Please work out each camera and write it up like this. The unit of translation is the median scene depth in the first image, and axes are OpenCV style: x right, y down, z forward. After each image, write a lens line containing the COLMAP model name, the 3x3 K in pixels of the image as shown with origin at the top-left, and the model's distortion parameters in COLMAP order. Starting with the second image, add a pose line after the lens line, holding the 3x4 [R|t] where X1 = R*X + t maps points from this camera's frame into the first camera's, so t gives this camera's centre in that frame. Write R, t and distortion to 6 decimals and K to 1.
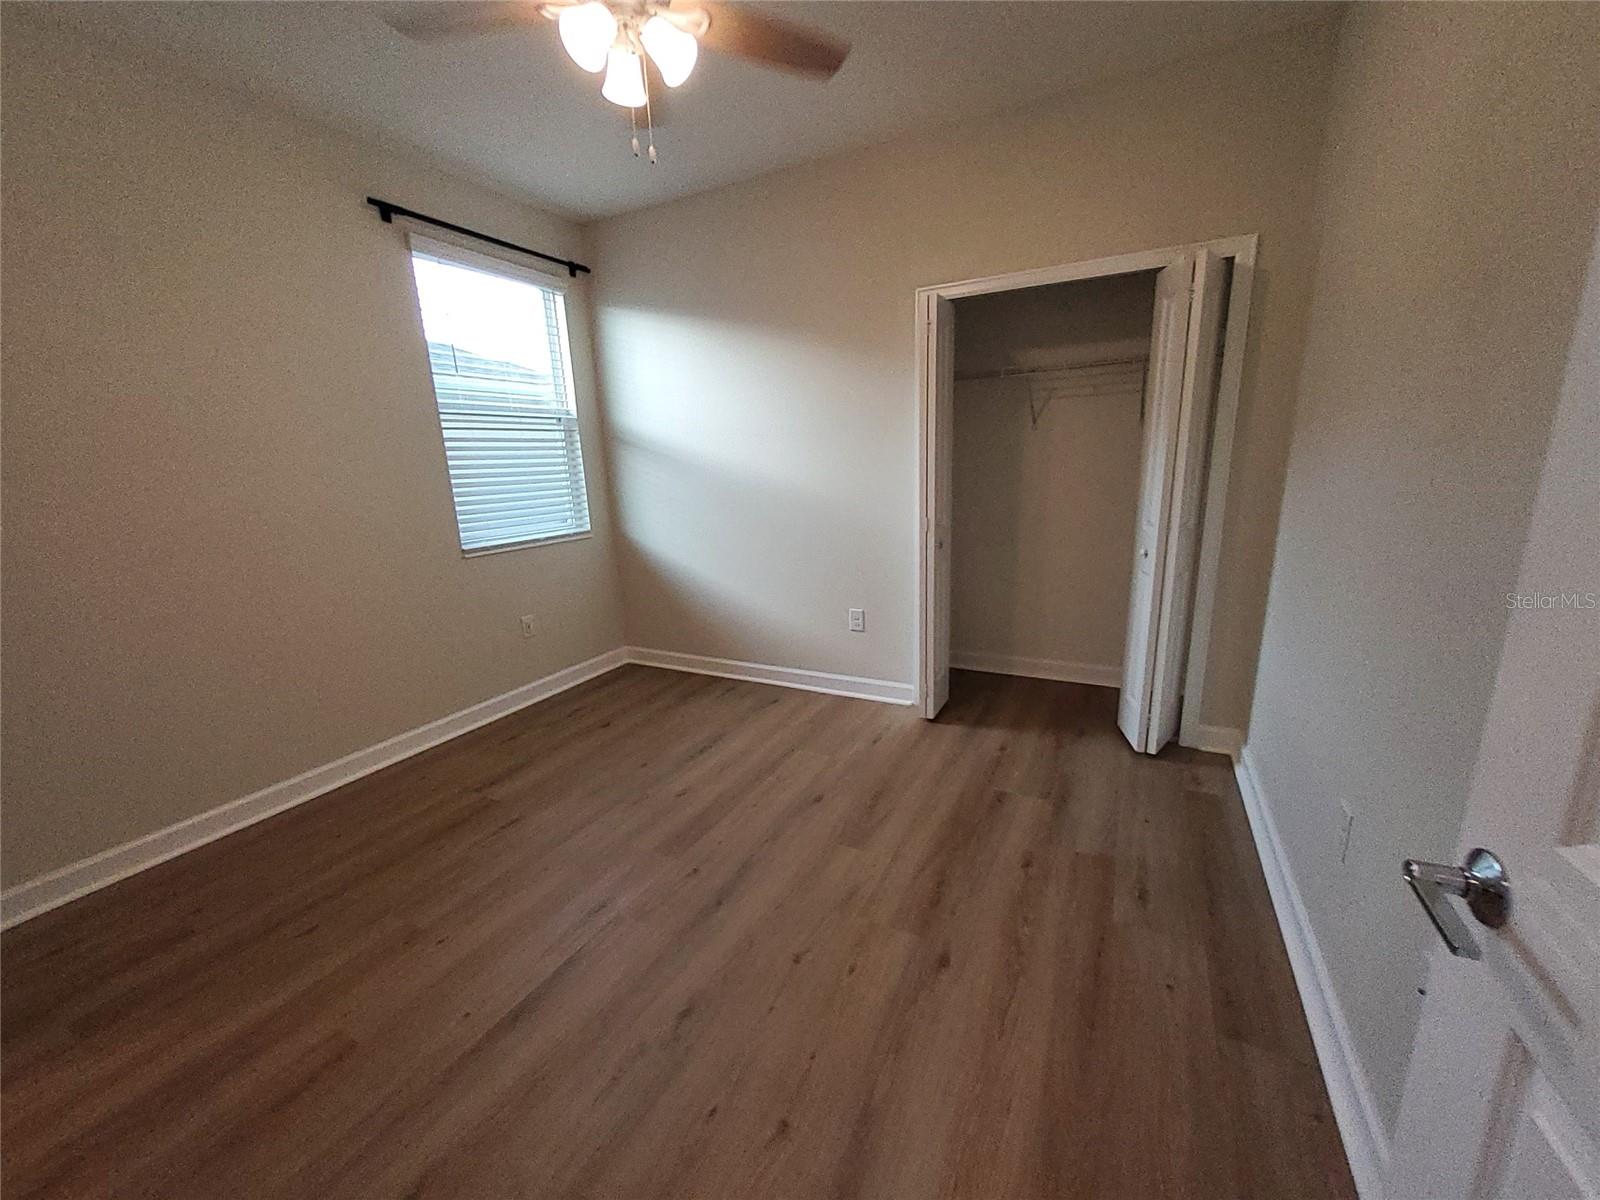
lens RADIAL K [[616.0, 0, 805.1], [0, 616.0, 605.9], [0, 0, 1]] dist [0.001751, 0.000105]
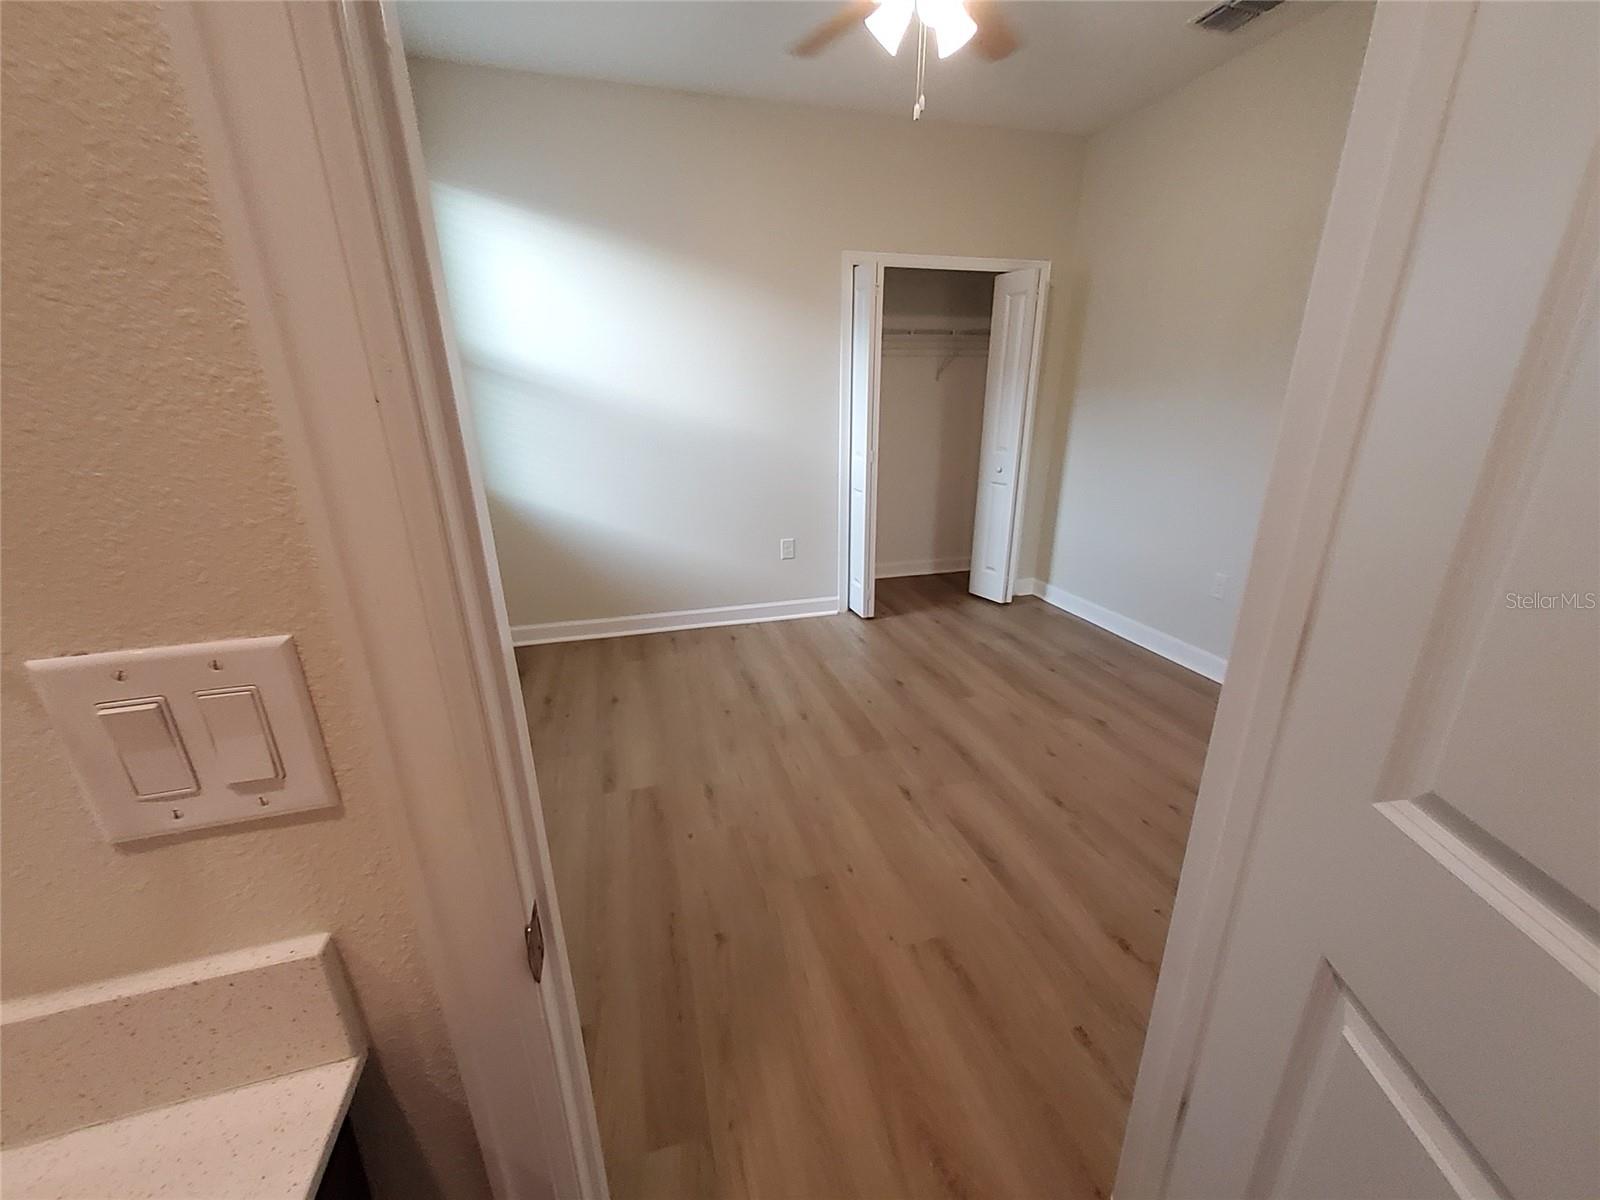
lens RADIAL K [[616.0, 0, 805.1], [0, 616.0, 605.9], [0, 0, 1]] dist [0.001751, 0.000105]
pose [[0.733714, -0.189389, 0.652530, -0.863579], [0.138346, 0.981891, 0.129424, -0.021258], [-0.665225, -0.004686, 0.746628, 0.205139]]
